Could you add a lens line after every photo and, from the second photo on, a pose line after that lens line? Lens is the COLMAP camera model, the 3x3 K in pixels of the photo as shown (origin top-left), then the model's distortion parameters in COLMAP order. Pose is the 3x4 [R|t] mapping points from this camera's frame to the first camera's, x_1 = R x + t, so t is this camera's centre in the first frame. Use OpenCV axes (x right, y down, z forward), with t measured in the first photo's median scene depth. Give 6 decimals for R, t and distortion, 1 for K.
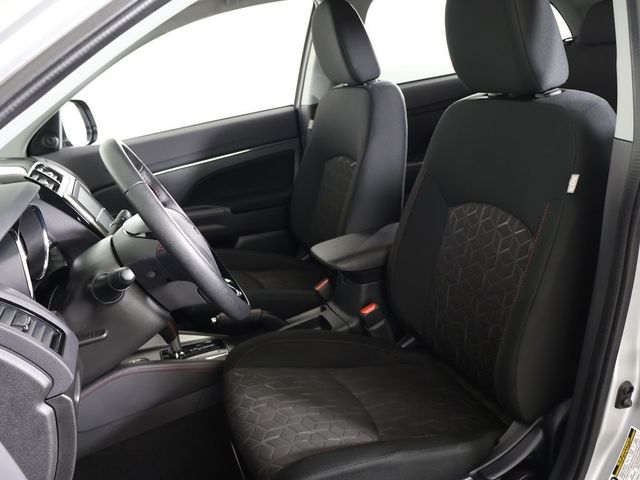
lens RADIAL K [[608.5, 0, 320.0], [0, 608.5, 240.0], [0, 0, 1]] dist [0.003113, -0.013201]
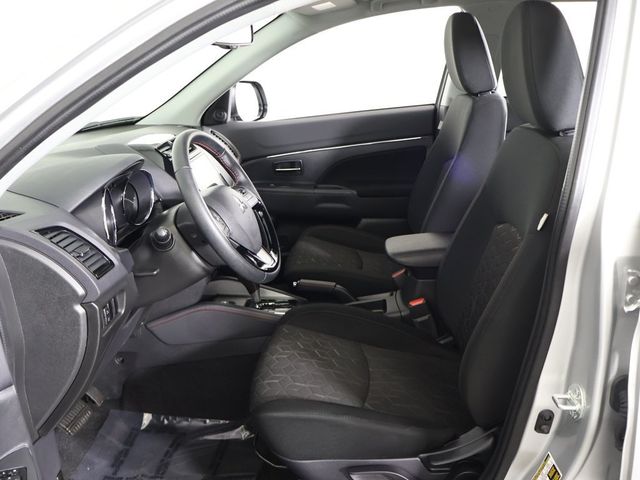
lens RADIAL K [[608.5, 0, 320.0], [0, 608.5, 240.0], [0, 0, 1]] dist [0.003113, -0.013201]
pose [[0.920456, 0.179496, -0.347192, 0.257517], [-0.165236, 0.983730, 0.070519, -0.042821], [0.354201, -0.007541, 0.935139, -0.090066]]
